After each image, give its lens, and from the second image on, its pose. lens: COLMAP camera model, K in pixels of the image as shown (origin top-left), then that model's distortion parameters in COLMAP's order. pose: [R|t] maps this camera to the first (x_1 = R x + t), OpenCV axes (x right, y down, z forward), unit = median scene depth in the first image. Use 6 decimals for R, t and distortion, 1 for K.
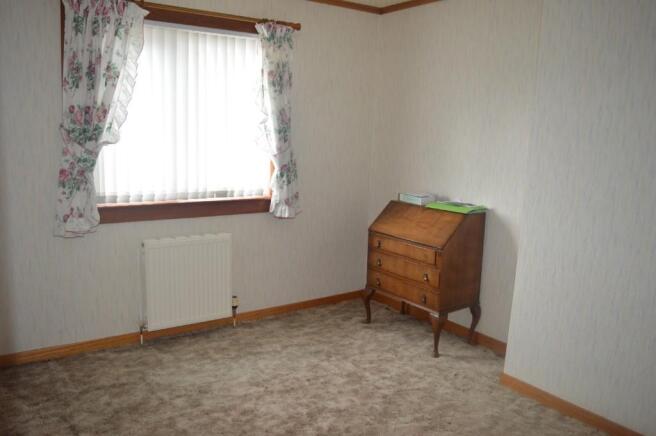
lens RADIAL K [[442.6, 0, 328.0], [0, 442.6, 218.0], [0, 0, 1]] dist [-0.102712, 0.001646]
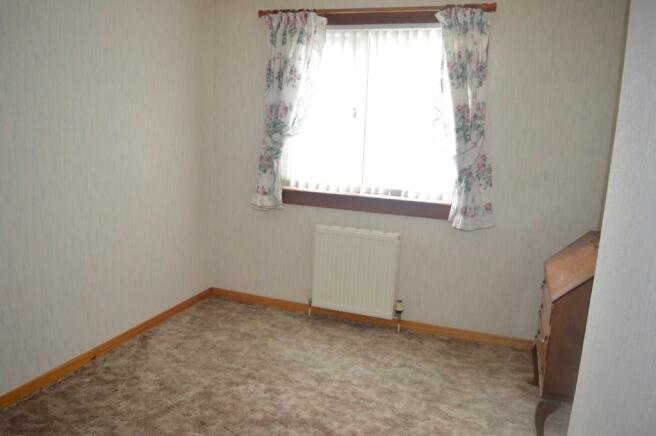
lens RADIAL K [[442.6, 0, 328.0], [0, 442.6, 218.0], [0, 0, 1]] dist [-0.102712, 0.001646]
pose [[0.638381, 0.149996, -0.754964, 0.439058], [-0.163446, 0.984877, 0.057469, -0.033279], [0.752167, 0.086709, 0.653243, 0.267840]]
